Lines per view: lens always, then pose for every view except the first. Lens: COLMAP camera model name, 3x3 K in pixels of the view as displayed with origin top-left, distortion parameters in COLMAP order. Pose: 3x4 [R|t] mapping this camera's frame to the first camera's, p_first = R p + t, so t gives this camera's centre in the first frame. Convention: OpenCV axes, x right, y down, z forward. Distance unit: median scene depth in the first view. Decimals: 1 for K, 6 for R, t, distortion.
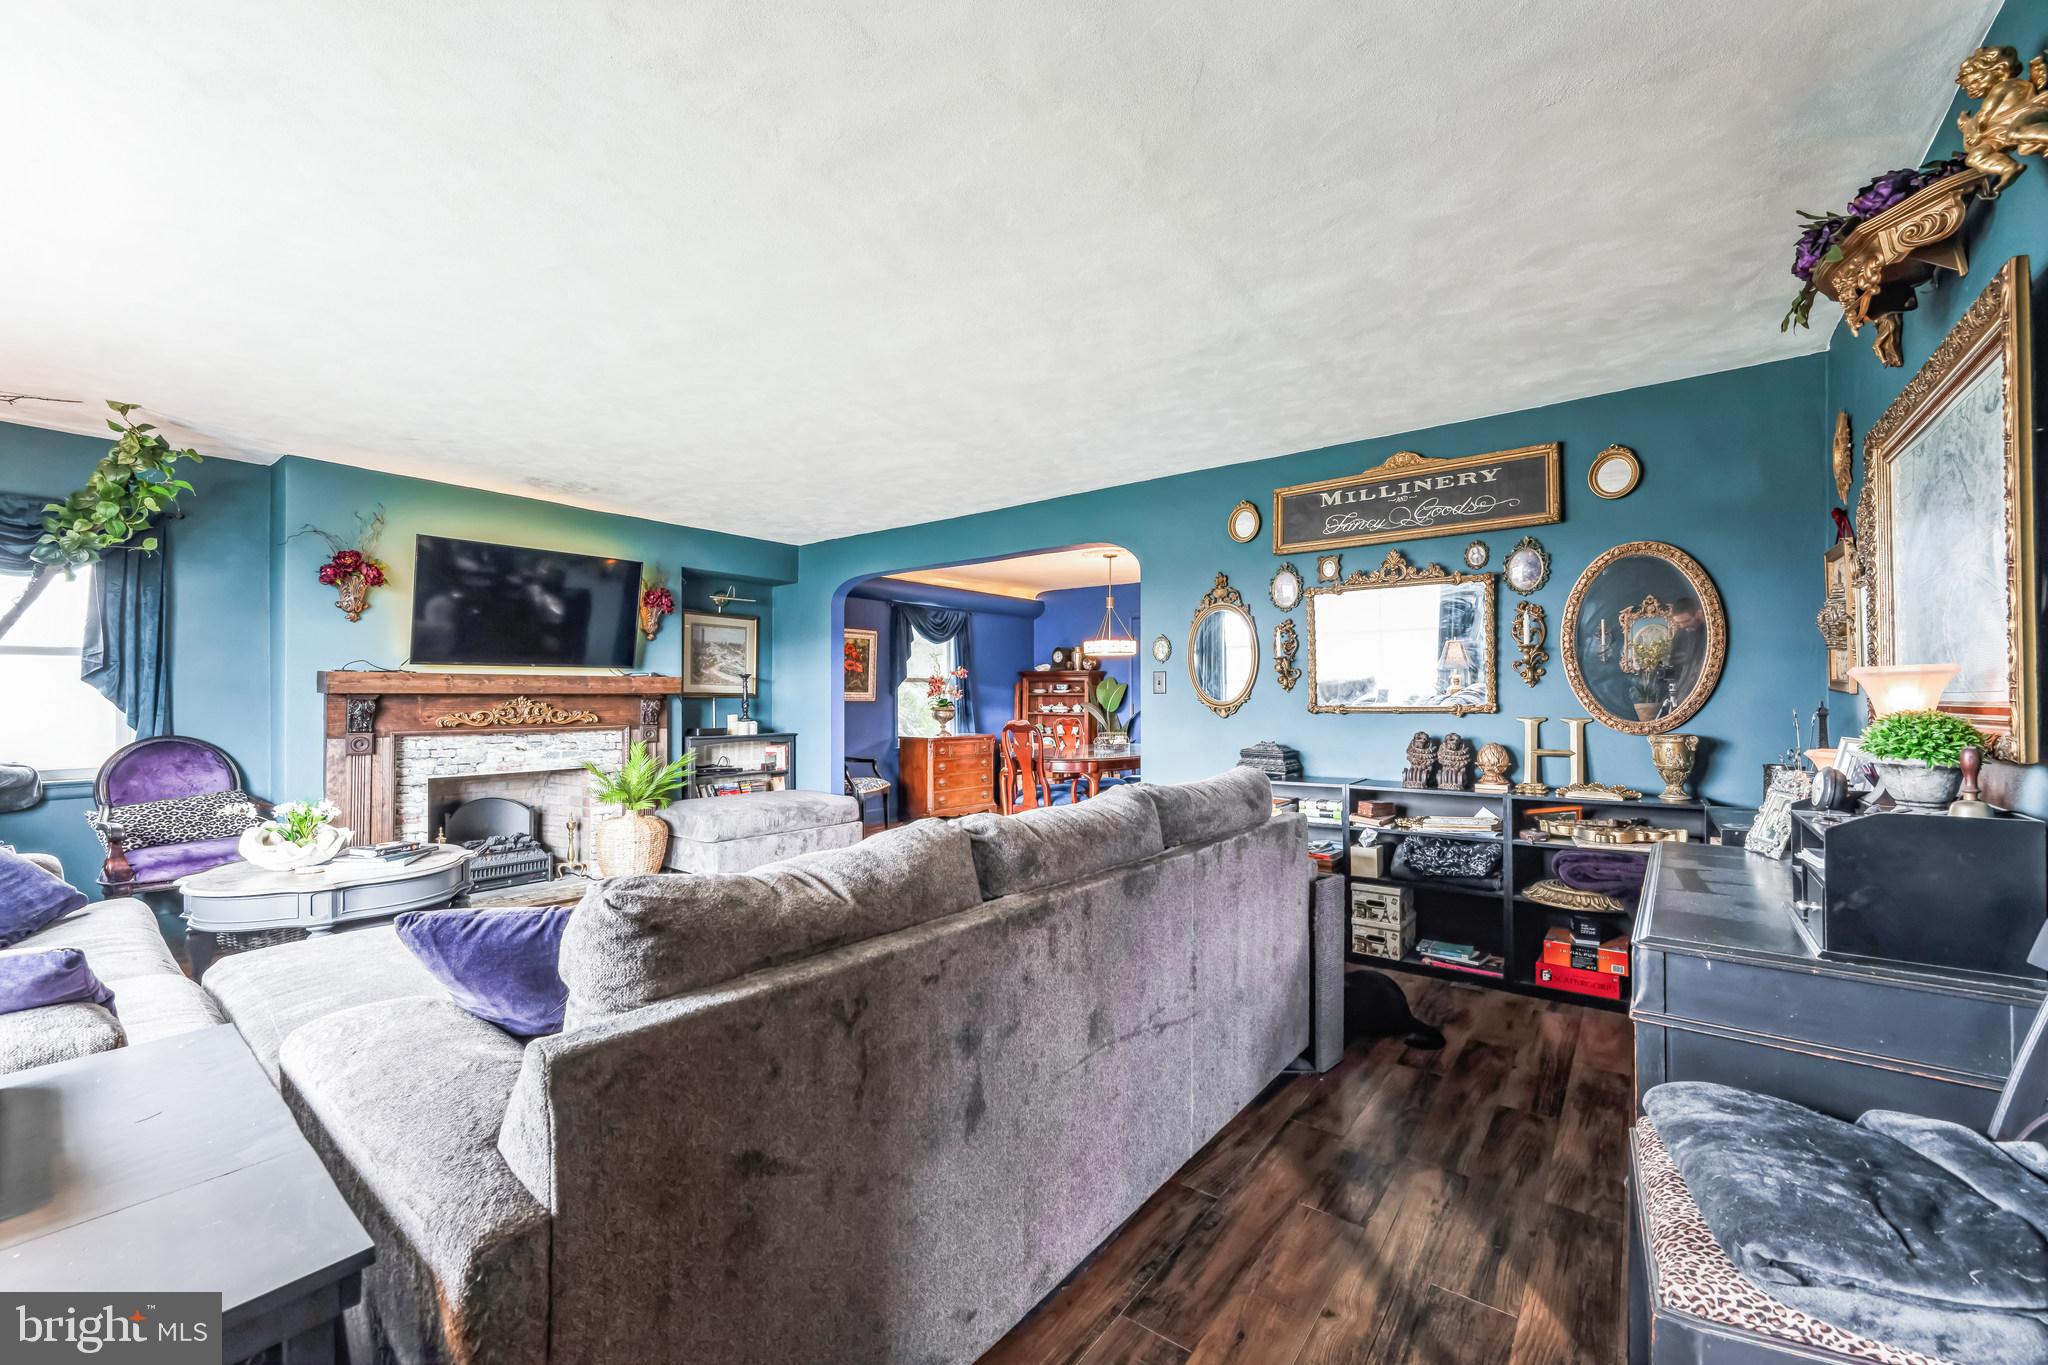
lens RADIAL K [[819.7, 0, 1032.3], [0, 819.7, 693.9], [0, 0, 1]] dist [0.000607, -0.000466]
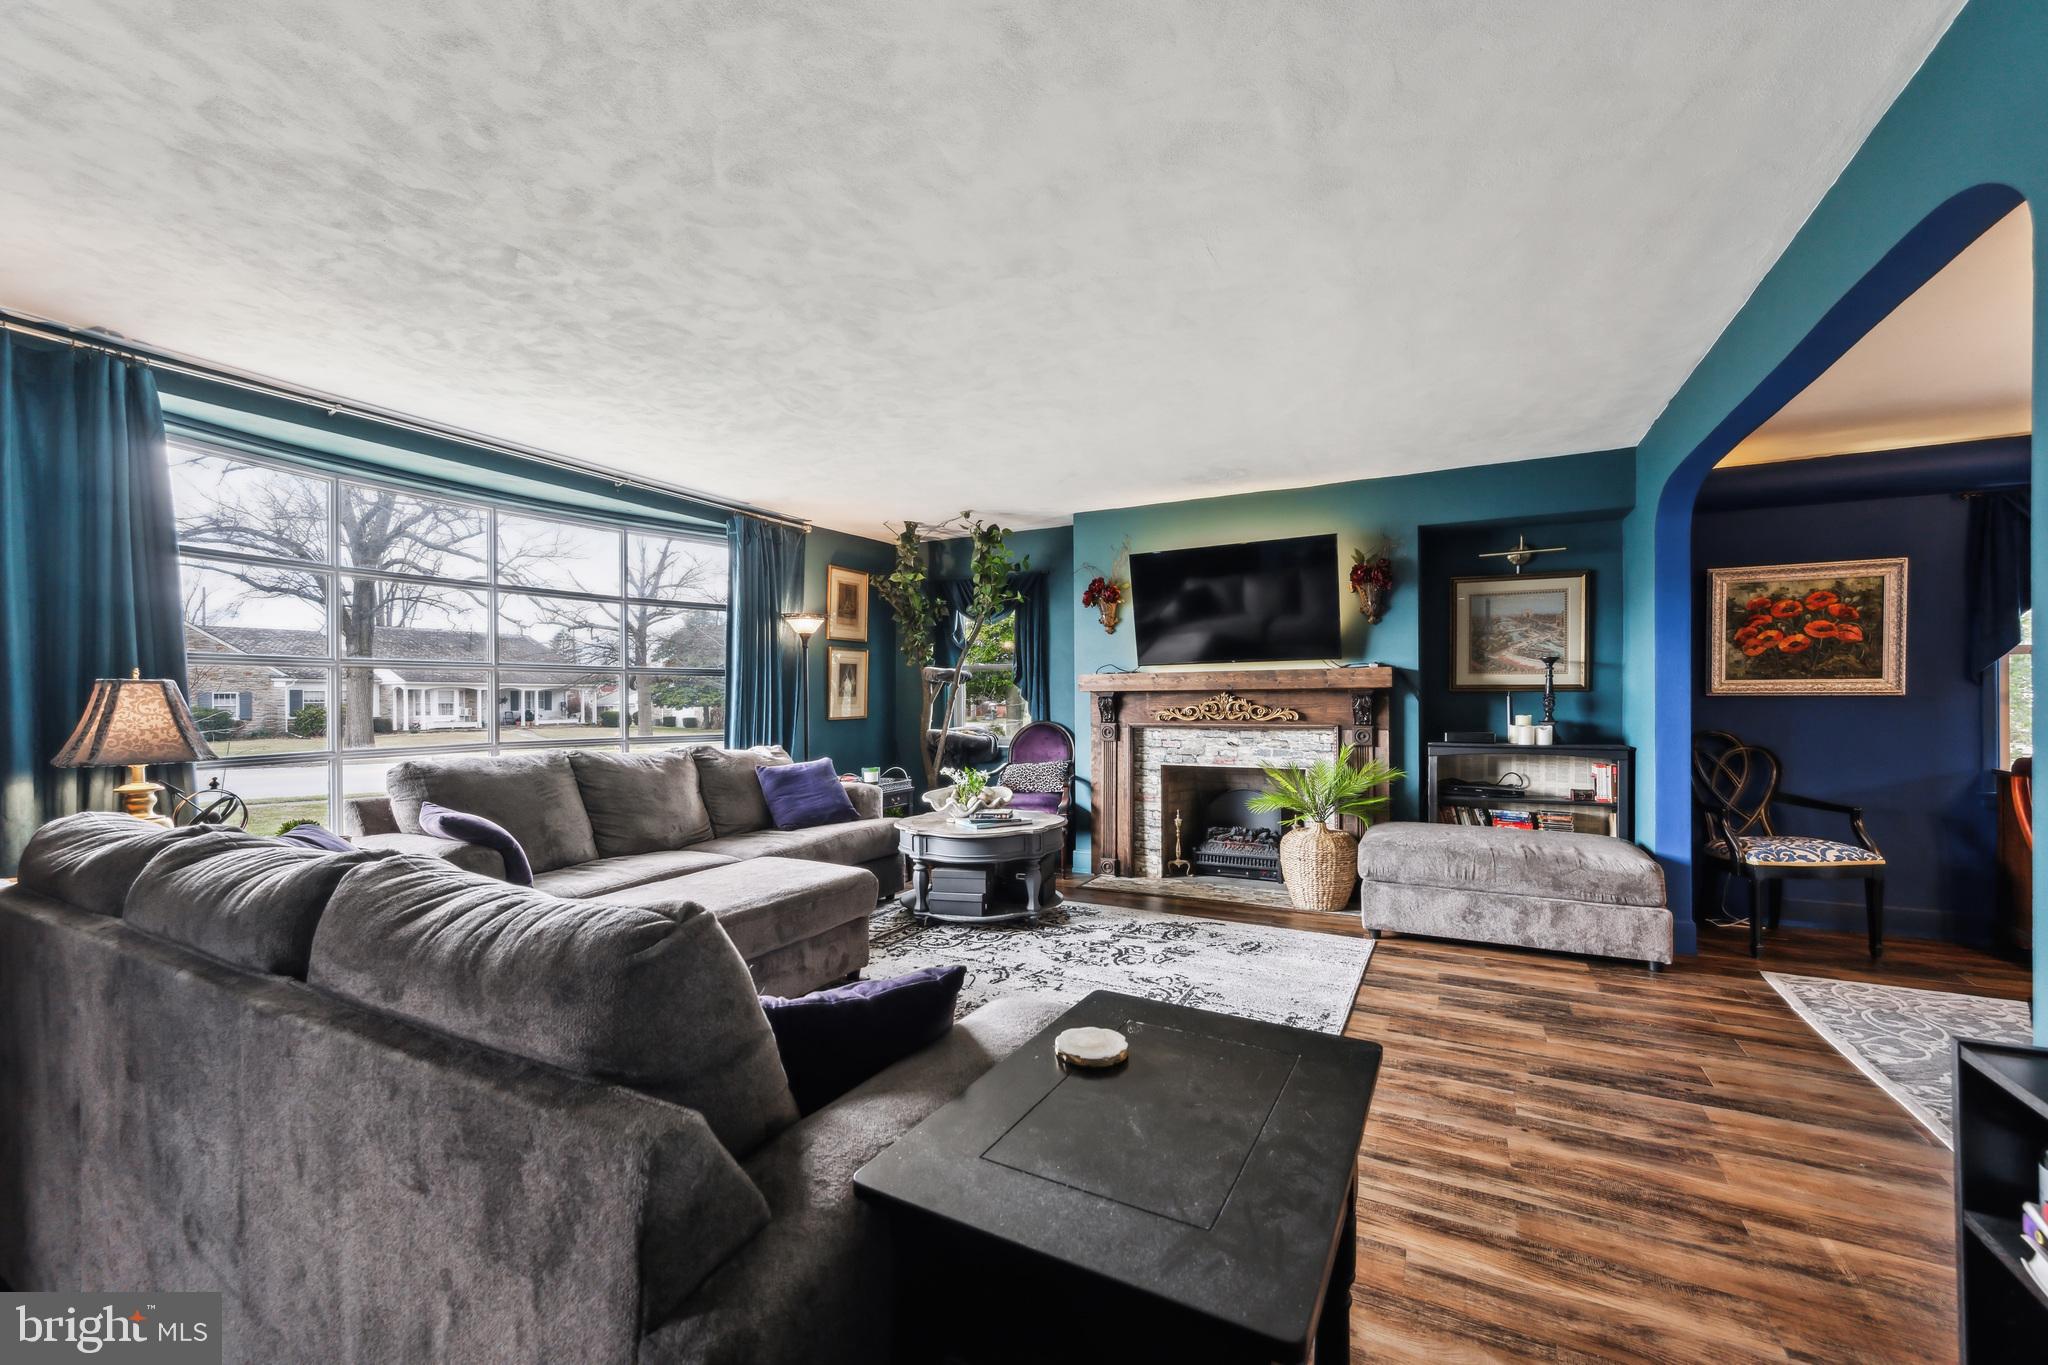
lens RADIAL K [[819.7, 0, 1032.3], [0, 819.7, 693.9], [0, 0, 1]] dist [0.000607, -0.000466]
pose [[0.169695, -0.004268, -0.985487, 0.357857], [0.012148, 0.999924, -0.002238, 0.004244], [0.985422, -0.011592, 0.169734, 0.622802]]
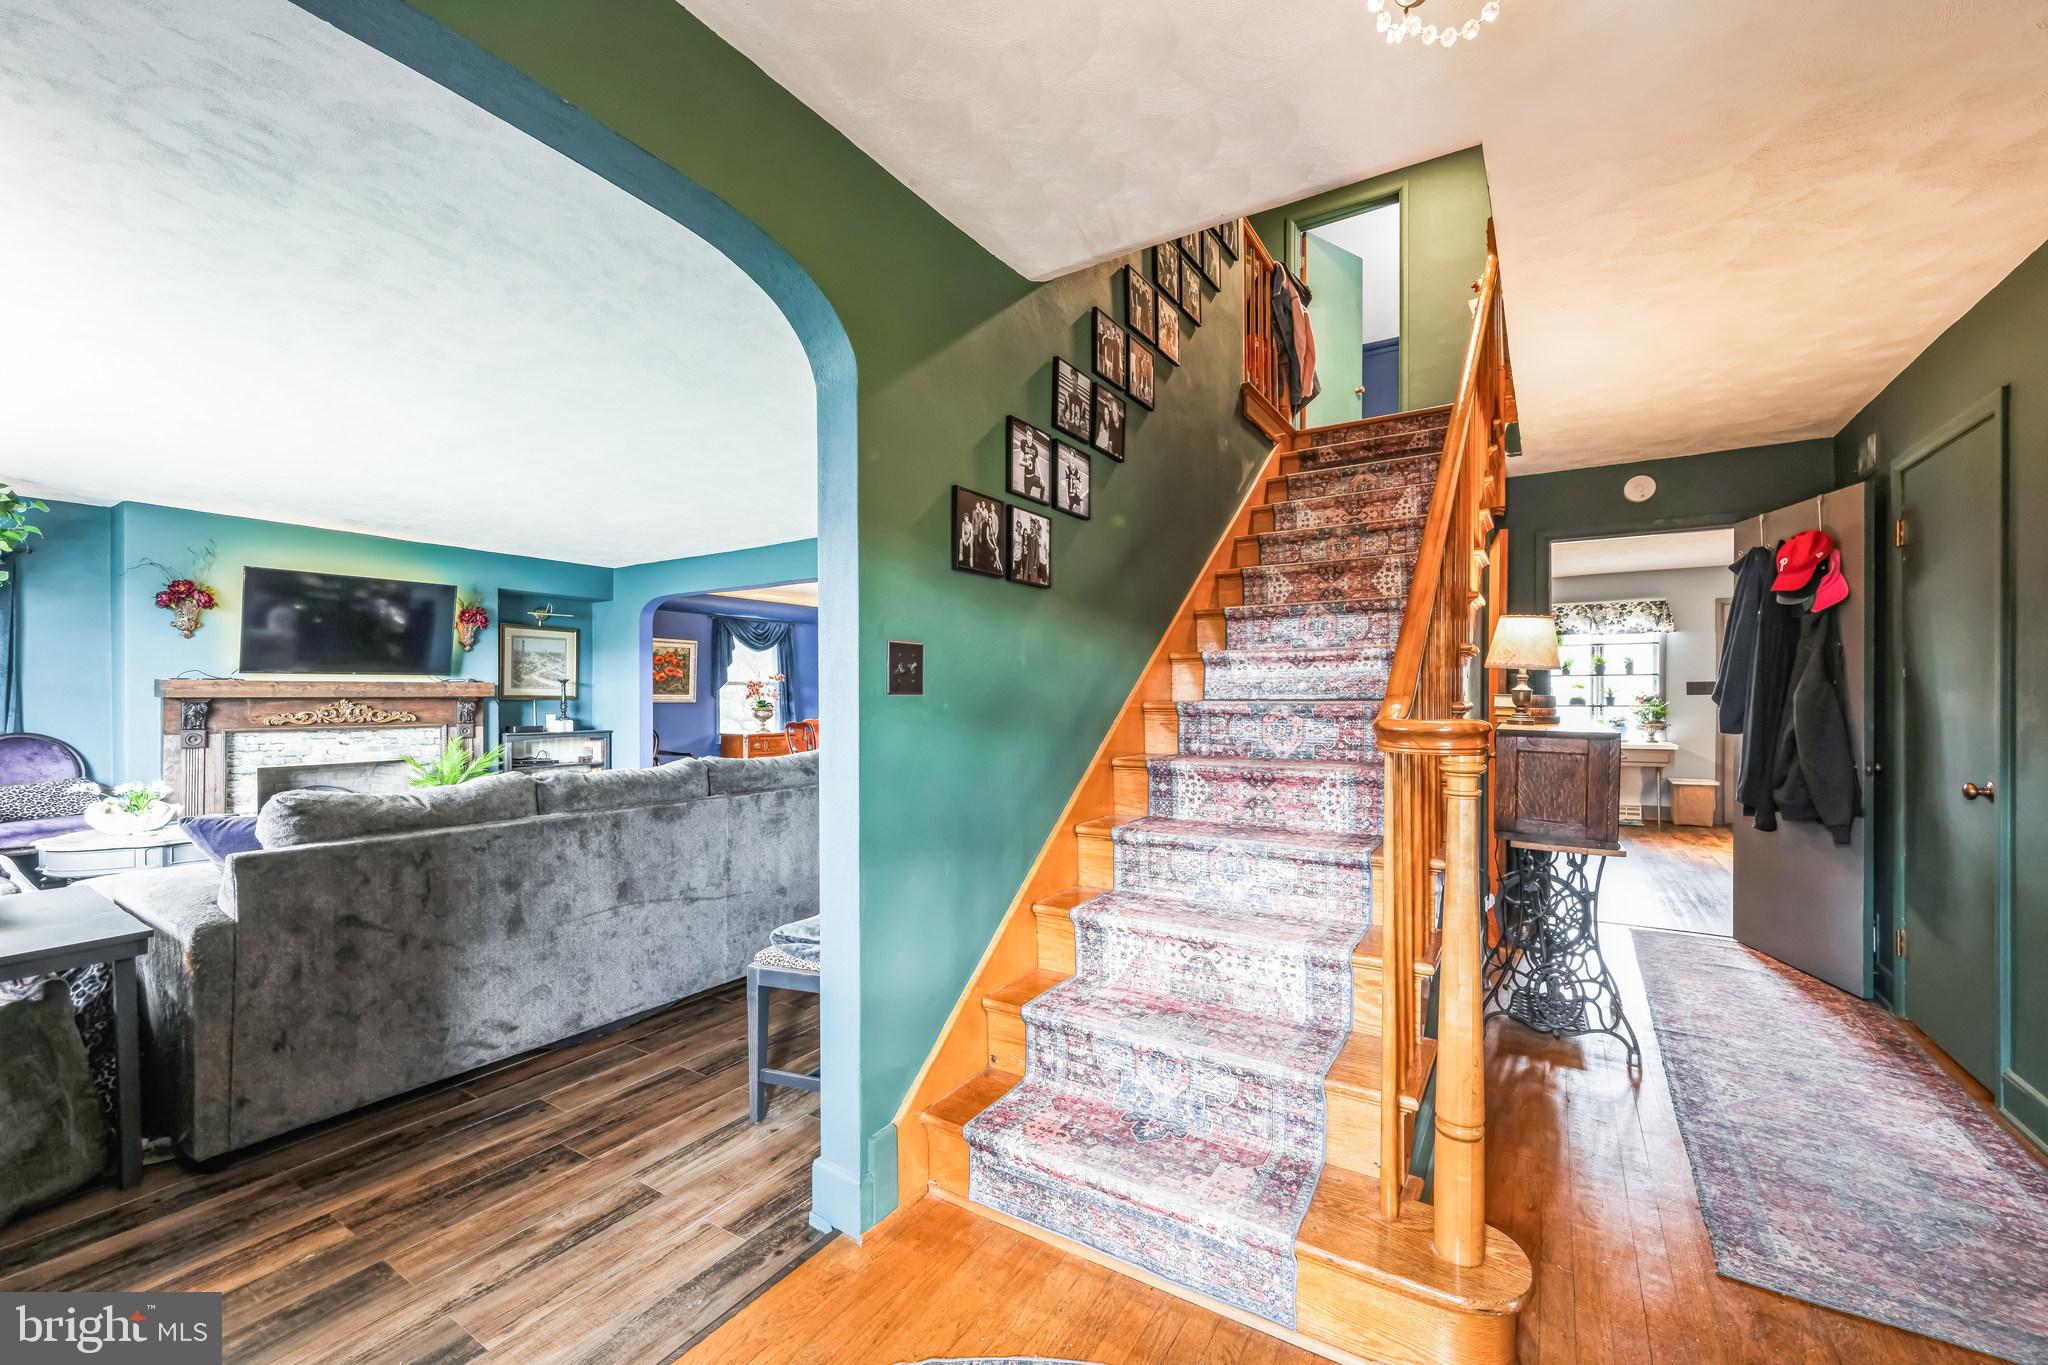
lens RADIAL K [[819.7, 0, 1032.3], [0, 819.7, 693.9], [0, 0, 1]] dist [0.000607, -0.000466]
pose [[0.995713, 0.000224, 0.092496, 0.278703], [-0.000344, 0.999999, 0.001284, -0.007186], [-0.092496, -0.001310, 0.995712, -0.295635]]
